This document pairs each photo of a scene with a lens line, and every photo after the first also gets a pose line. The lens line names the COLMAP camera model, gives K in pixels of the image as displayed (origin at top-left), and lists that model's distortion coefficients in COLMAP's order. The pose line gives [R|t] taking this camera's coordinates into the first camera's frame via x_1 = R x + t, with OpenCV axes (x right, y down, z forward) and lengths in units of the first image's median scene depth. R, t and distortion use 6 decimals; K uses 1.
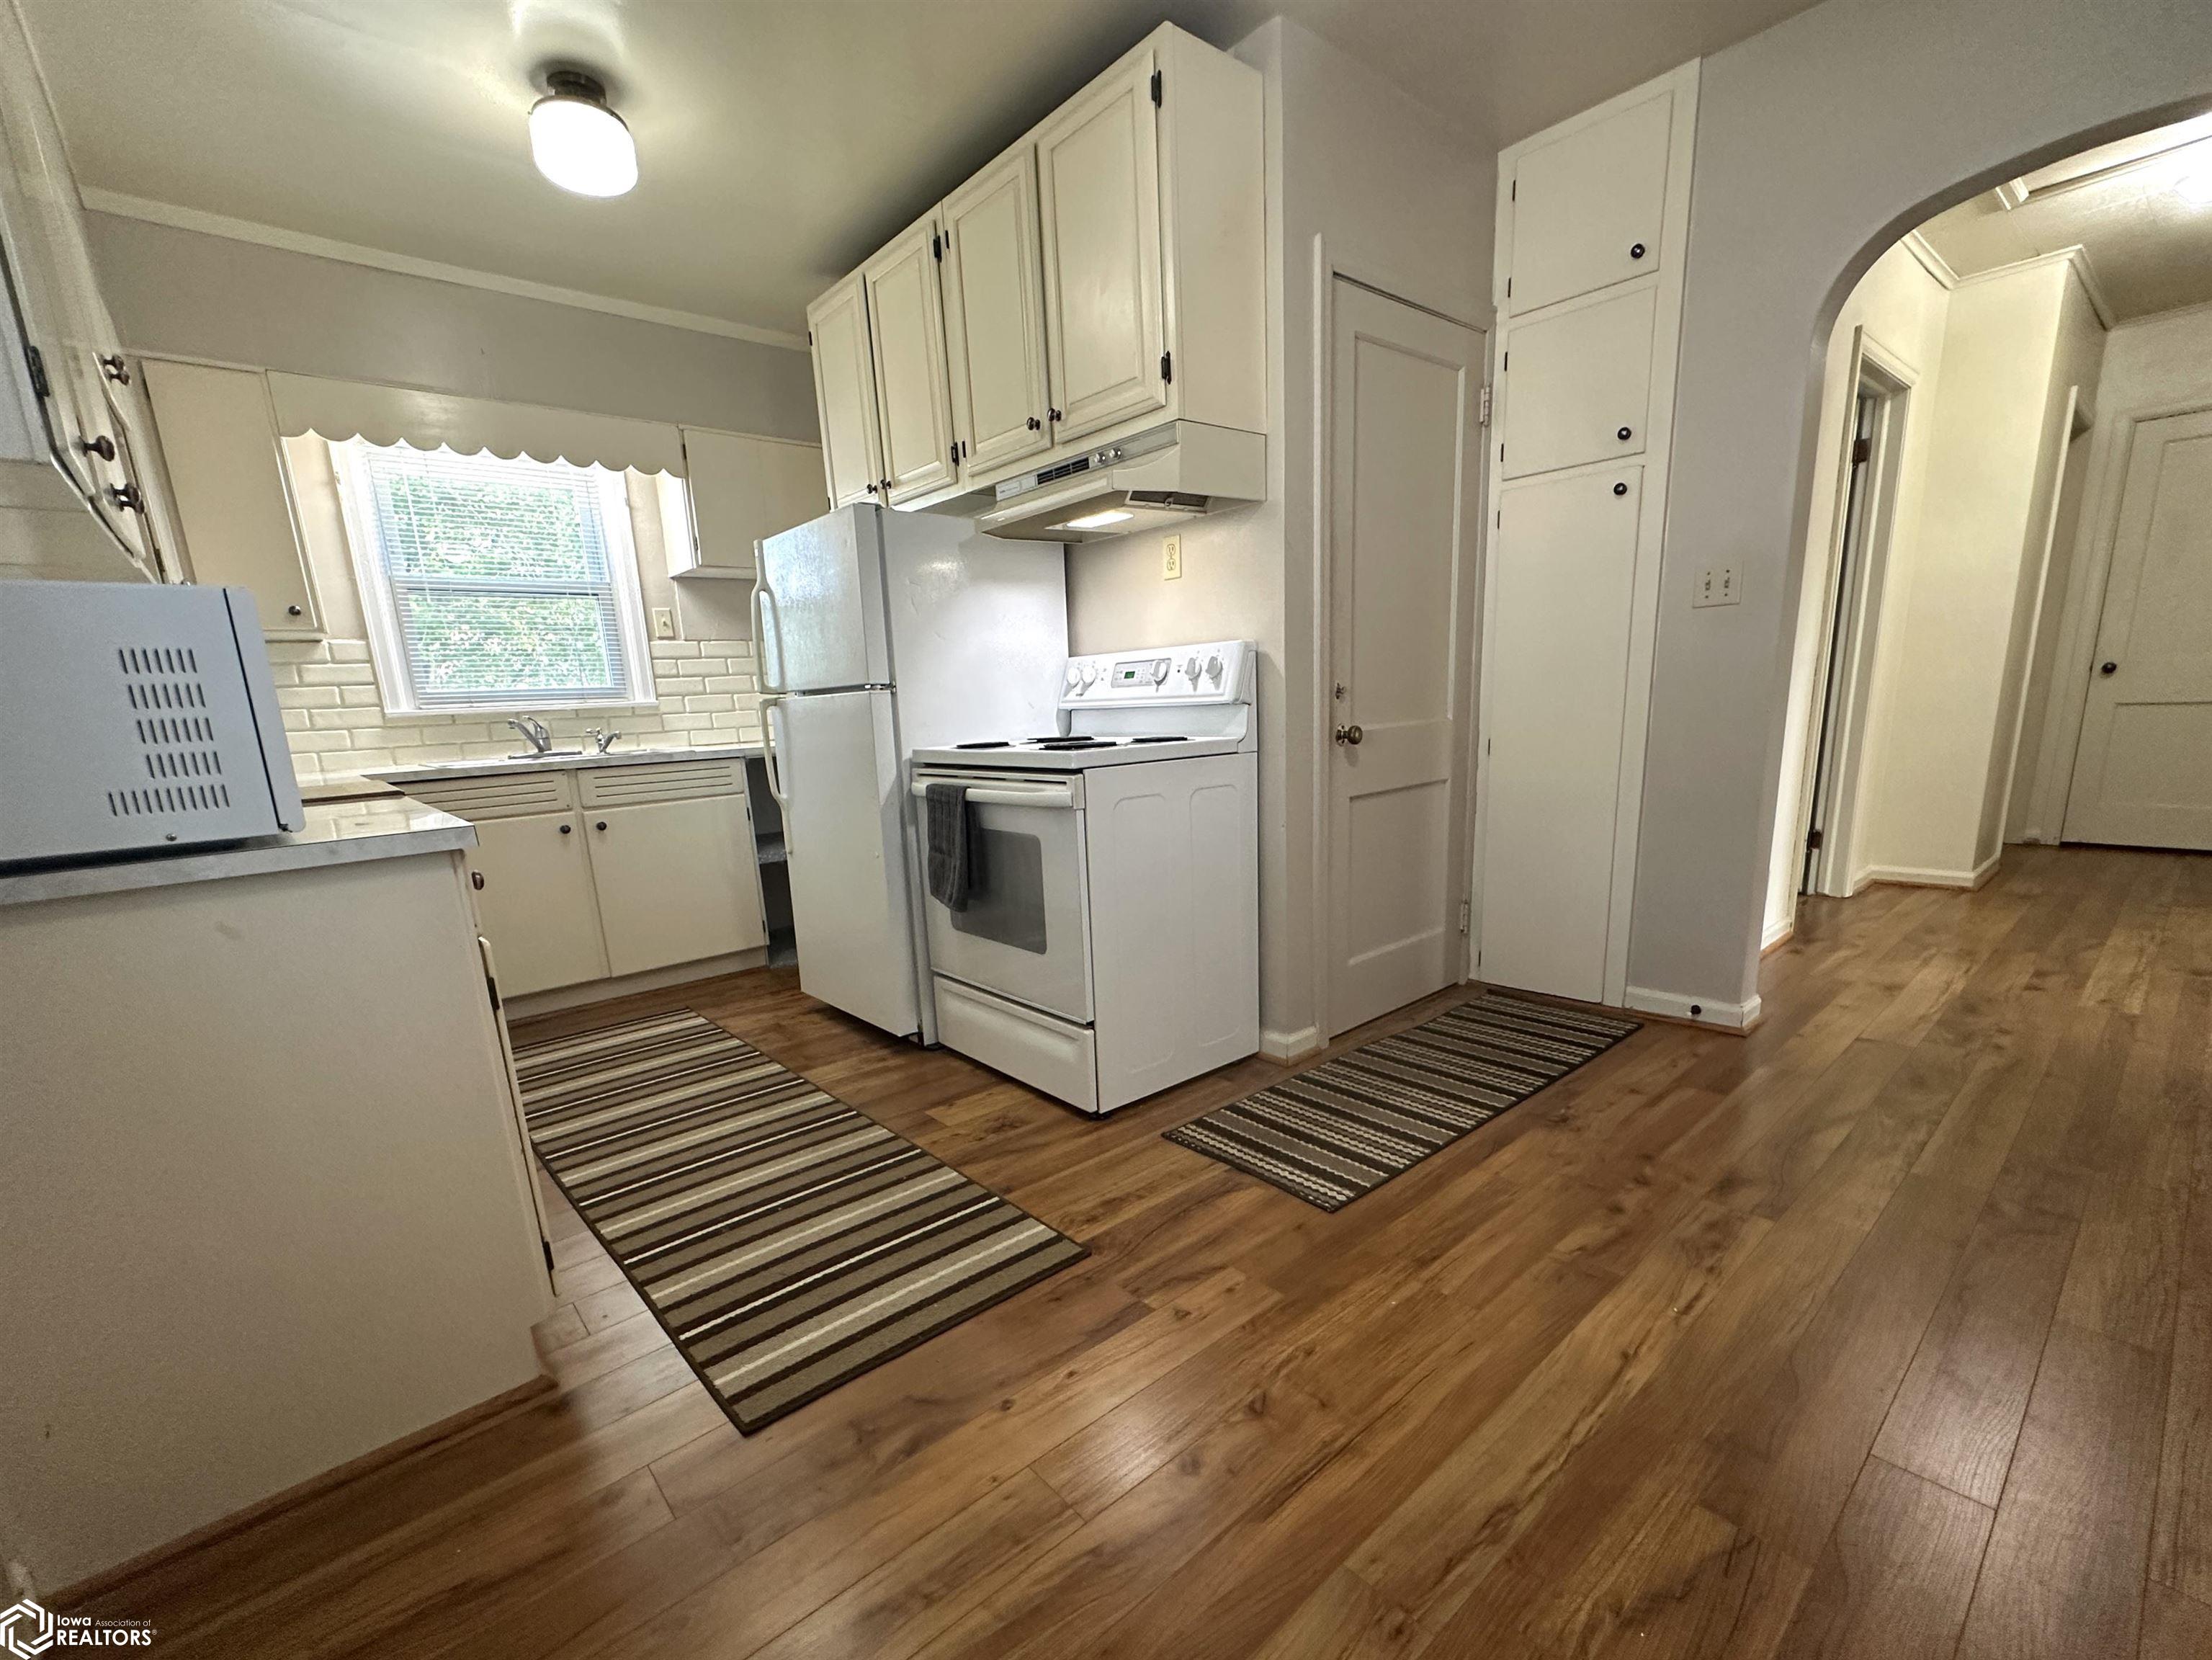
lens RADIAL K [[973.4, 0, 1006.8], [0, 973.4, 834.1], [0, 0, 1]] dist [-0.001450, 0.000190]
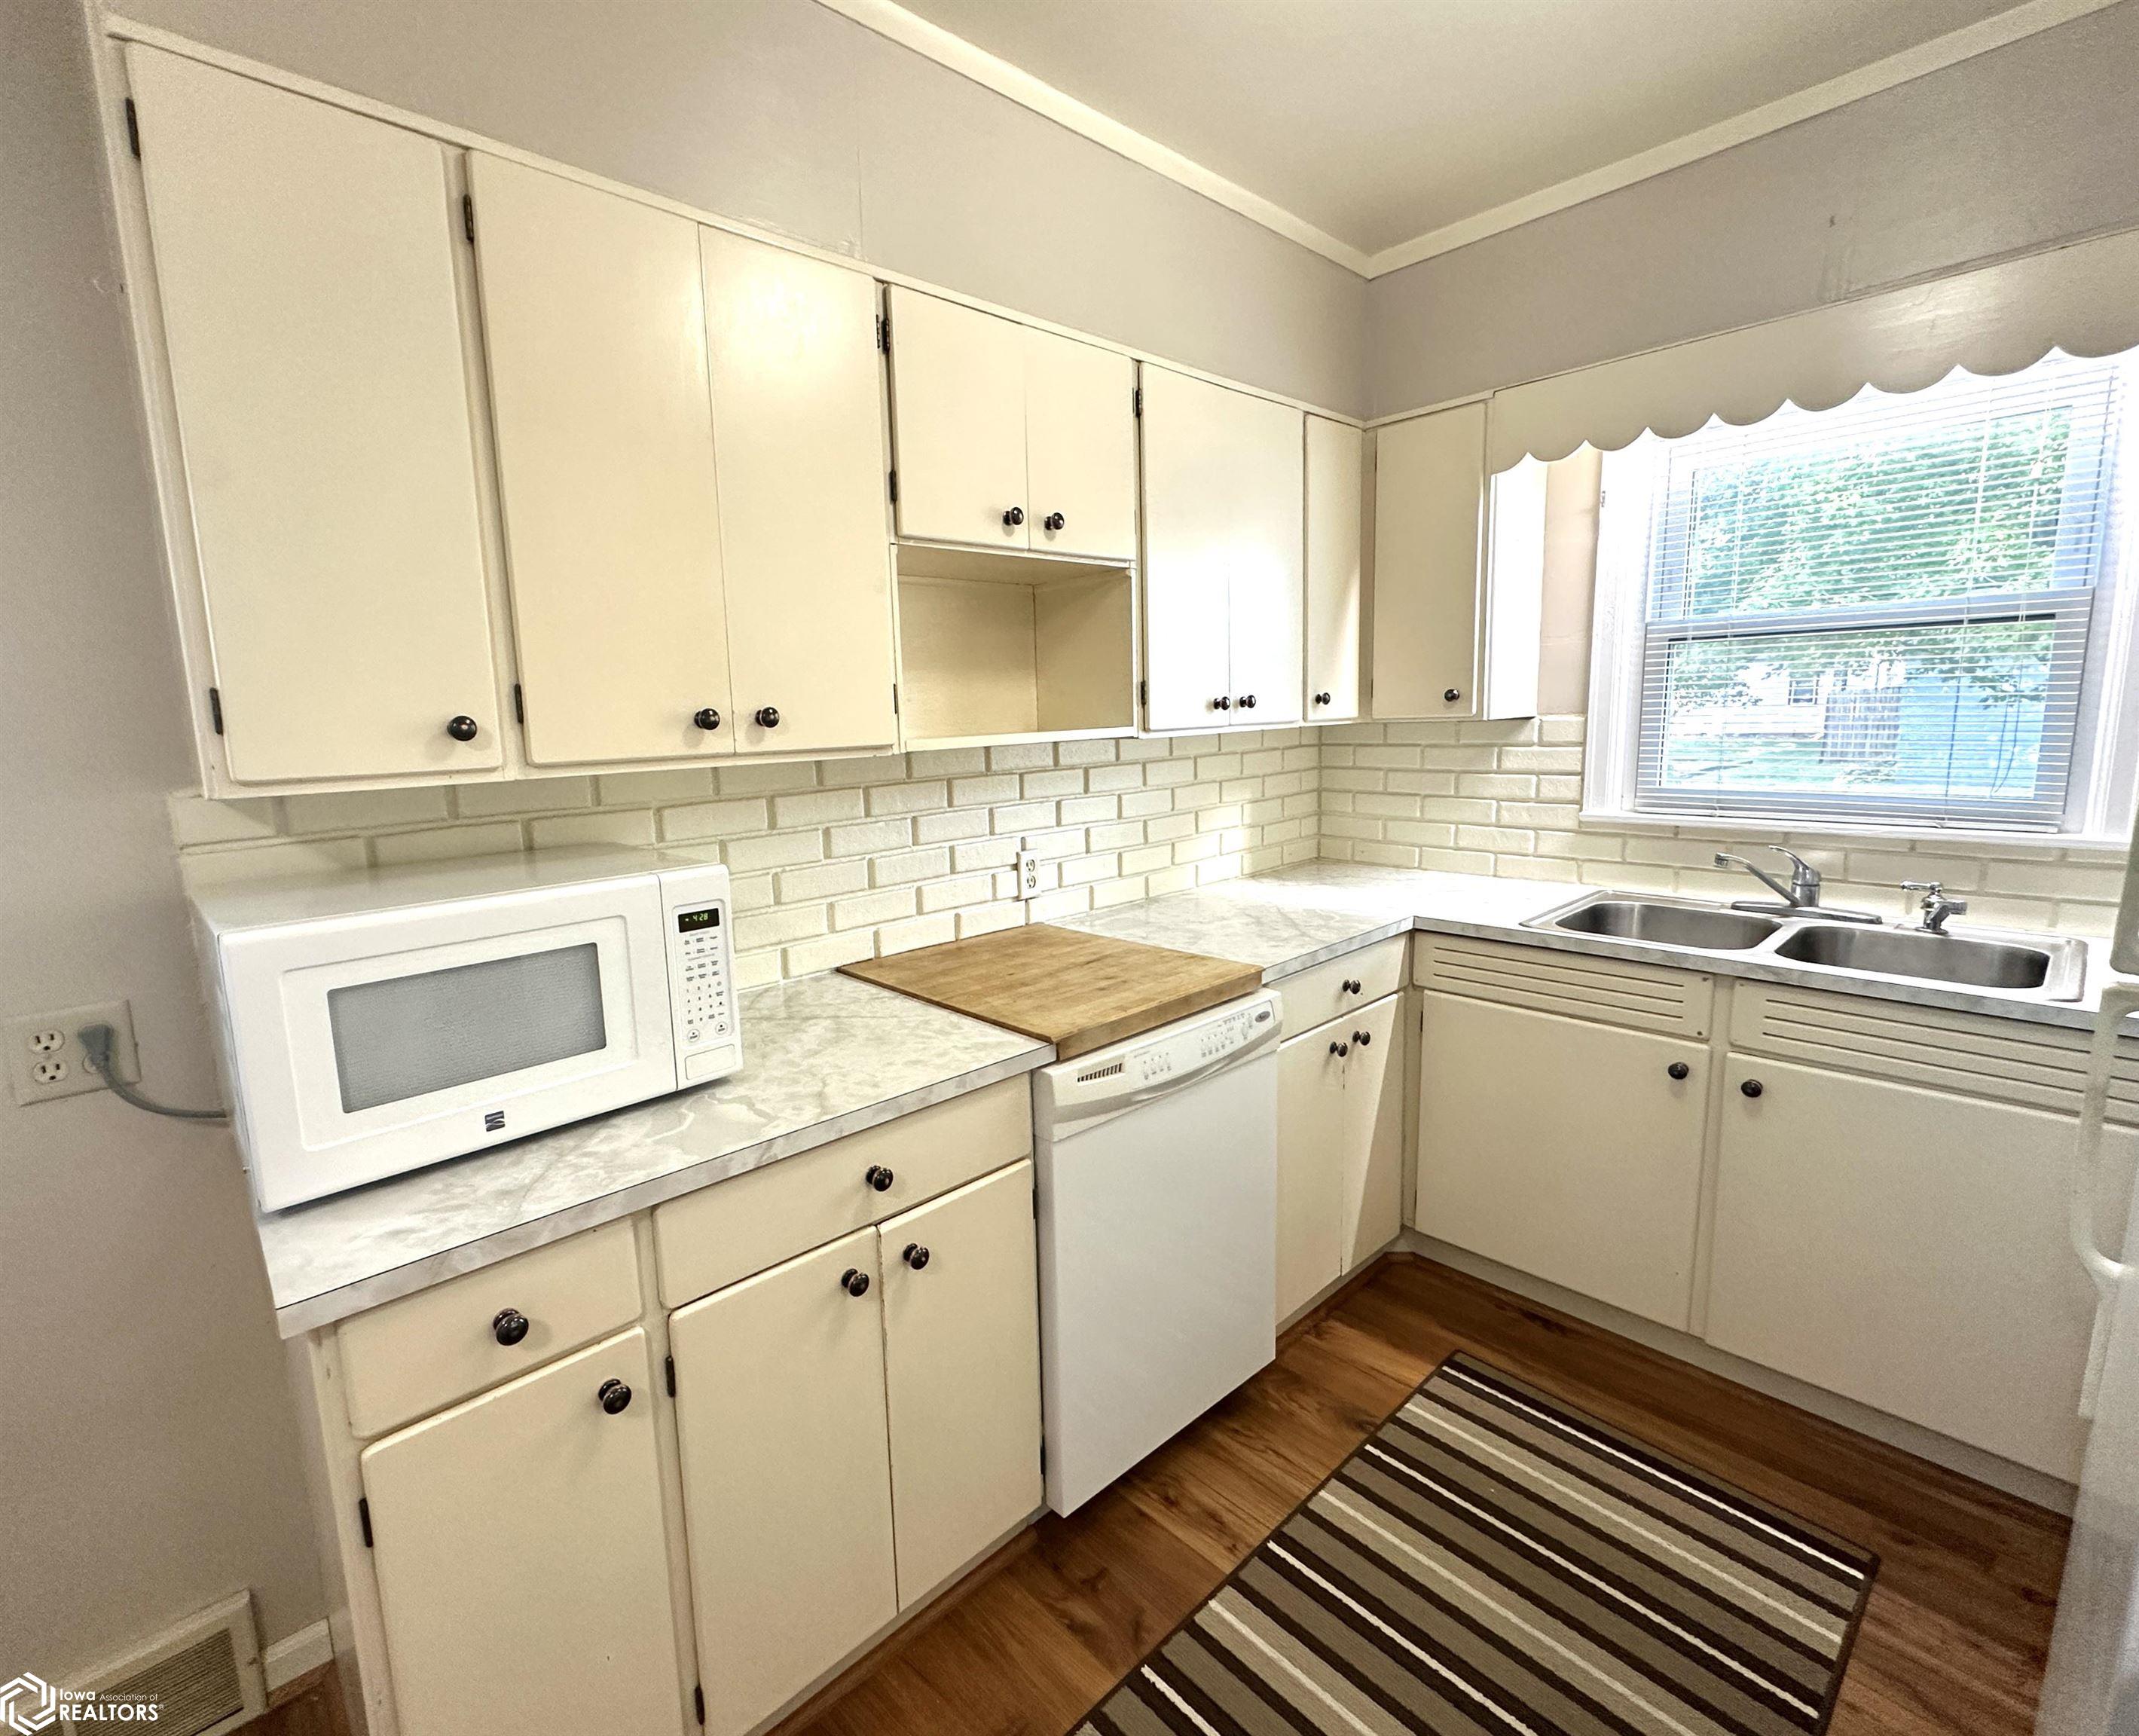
lens RADIAL K [[910.1, 0, 1038.9], [0, 910.1, 866.0], [0, 0, 1]] dist [0.000791, 0.000233]
pose [[0.115462, 0.195640, -0.973855, 0.009962], [-0.128534, 0.975112, 0.180653, -0.252115], [0.984961, 0.104315, 0.137735, 0.784690]]
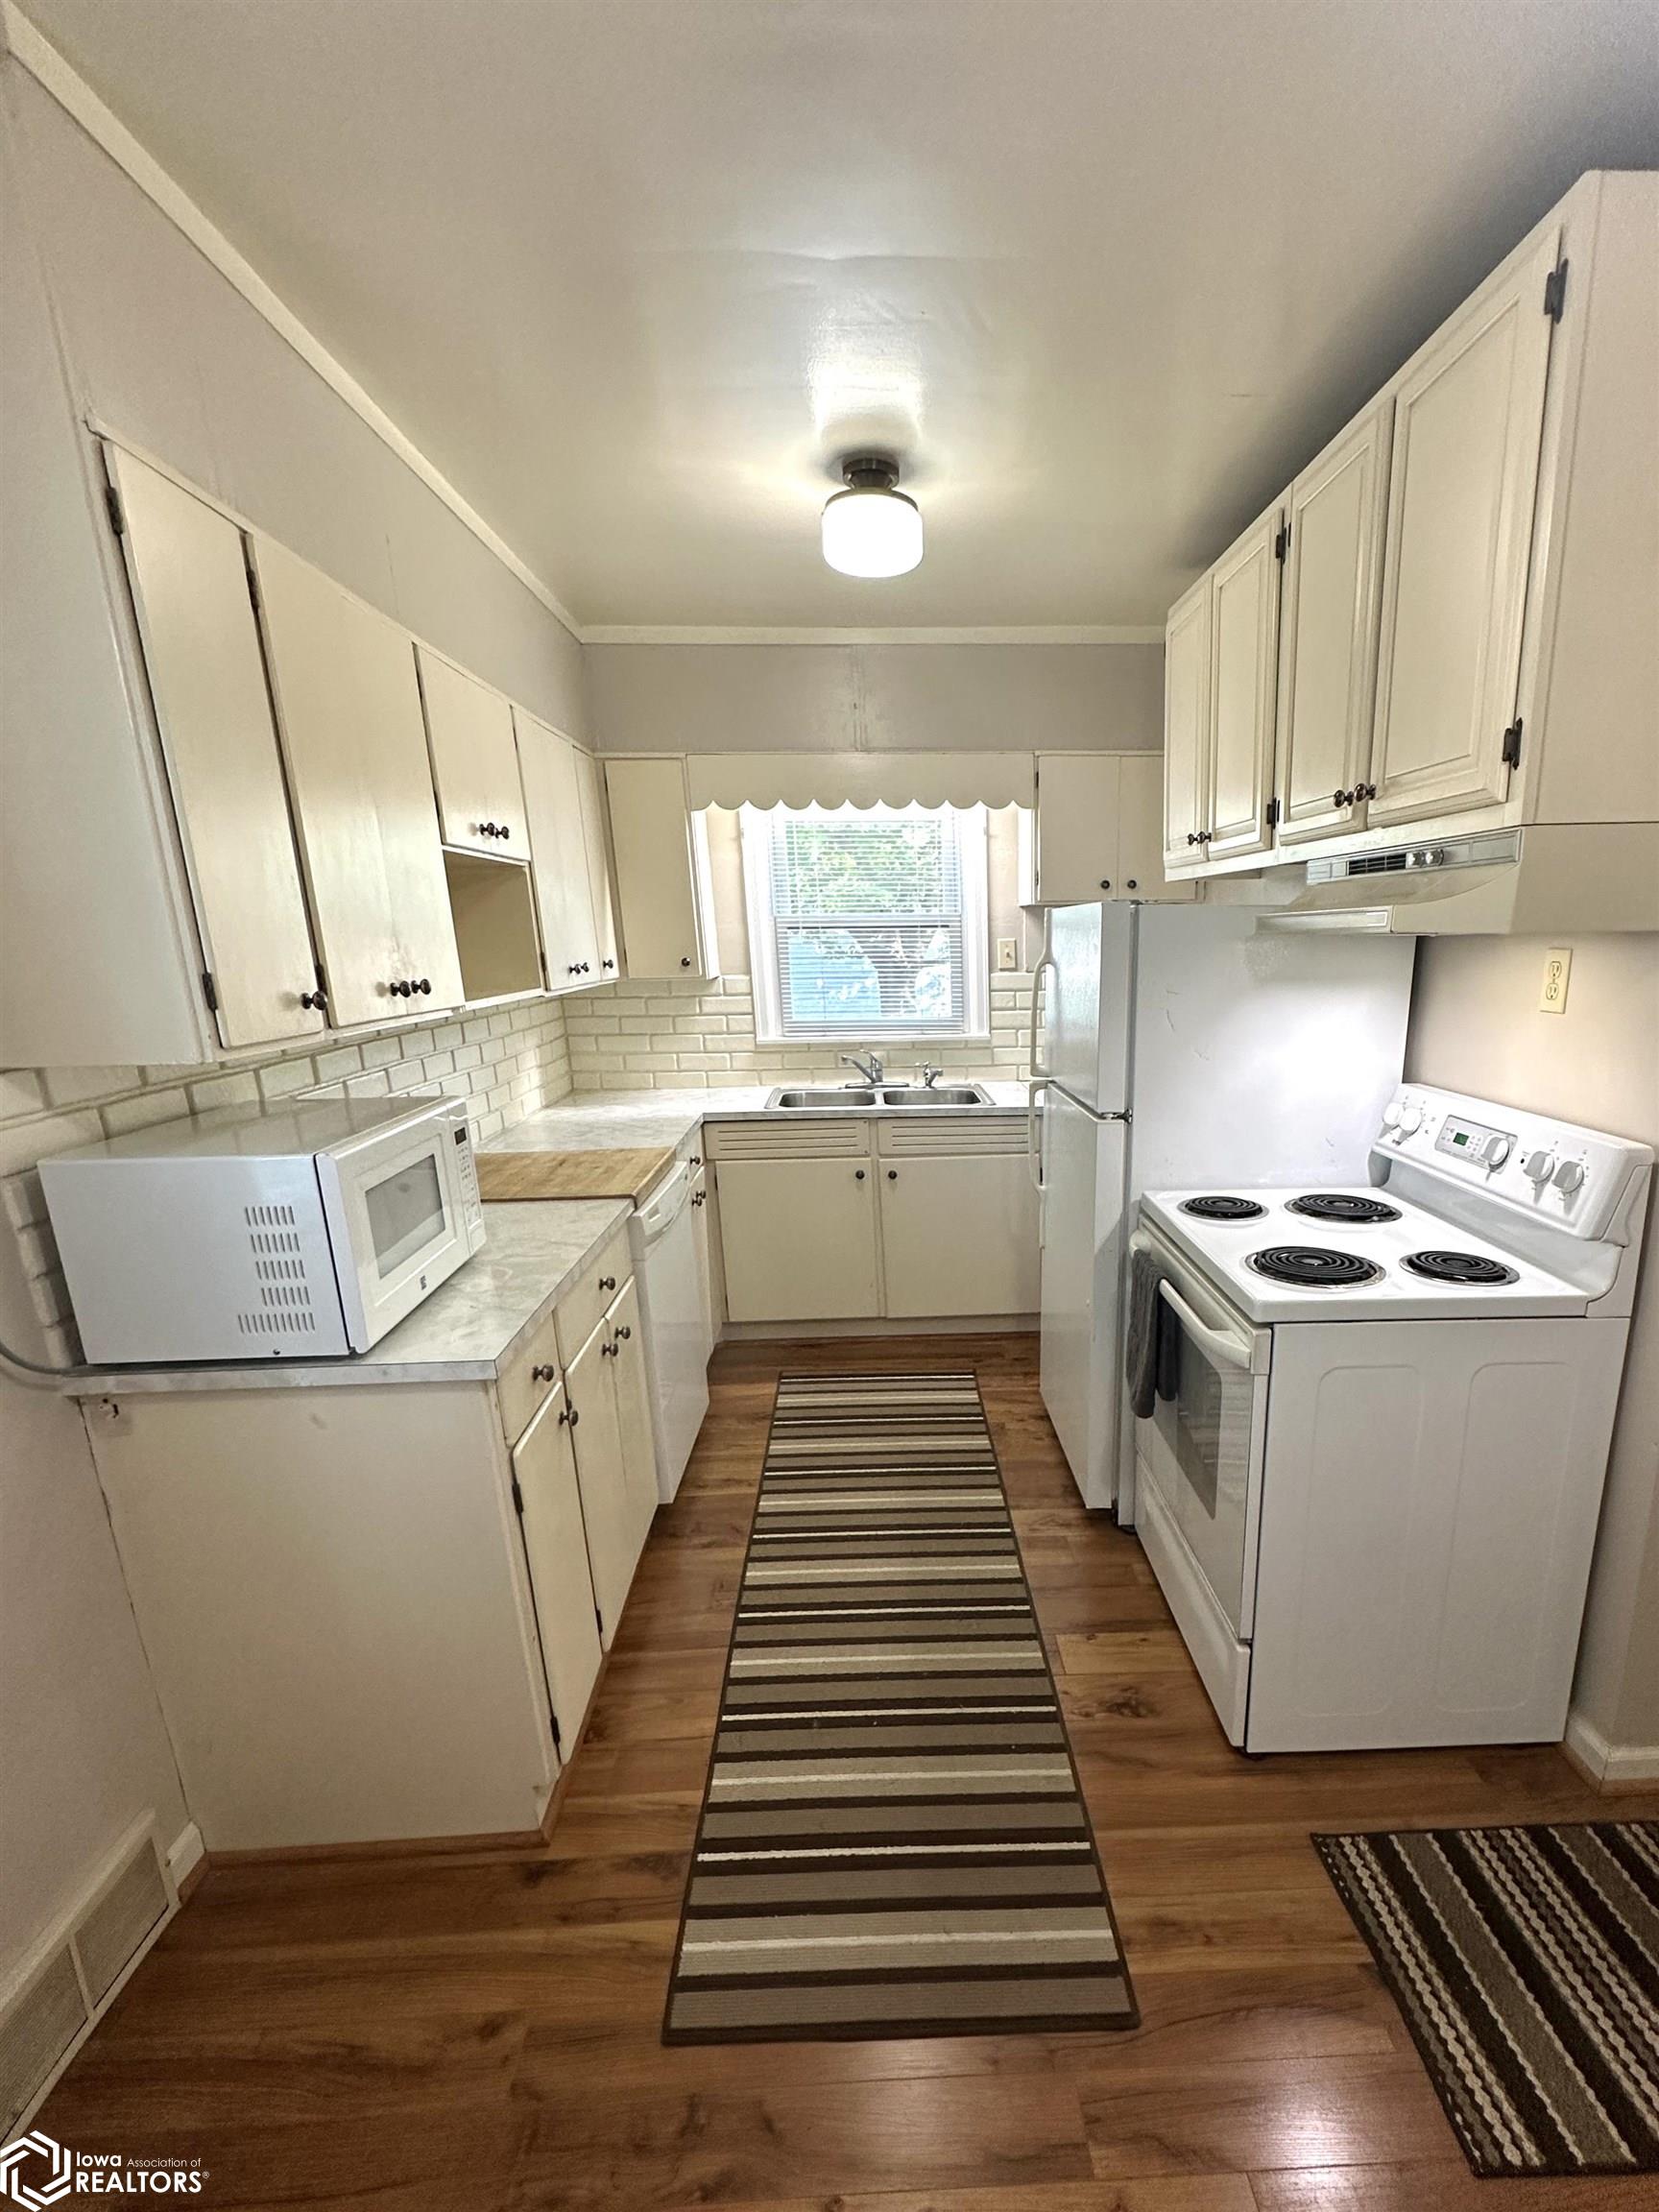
lens RADIAL K [[973.3, 0, 835.4], [0, 973.3, 1151.4], [0, 0, 1]] dist [-0.001450, 0.000190]
pose [[0.811041, 0.143215, -0.567187, 0.172680], [-0.101318, 0.989306, 0.104922, -0.197667], [0.576148, -0.027630, 0.816878, 0.172861]]
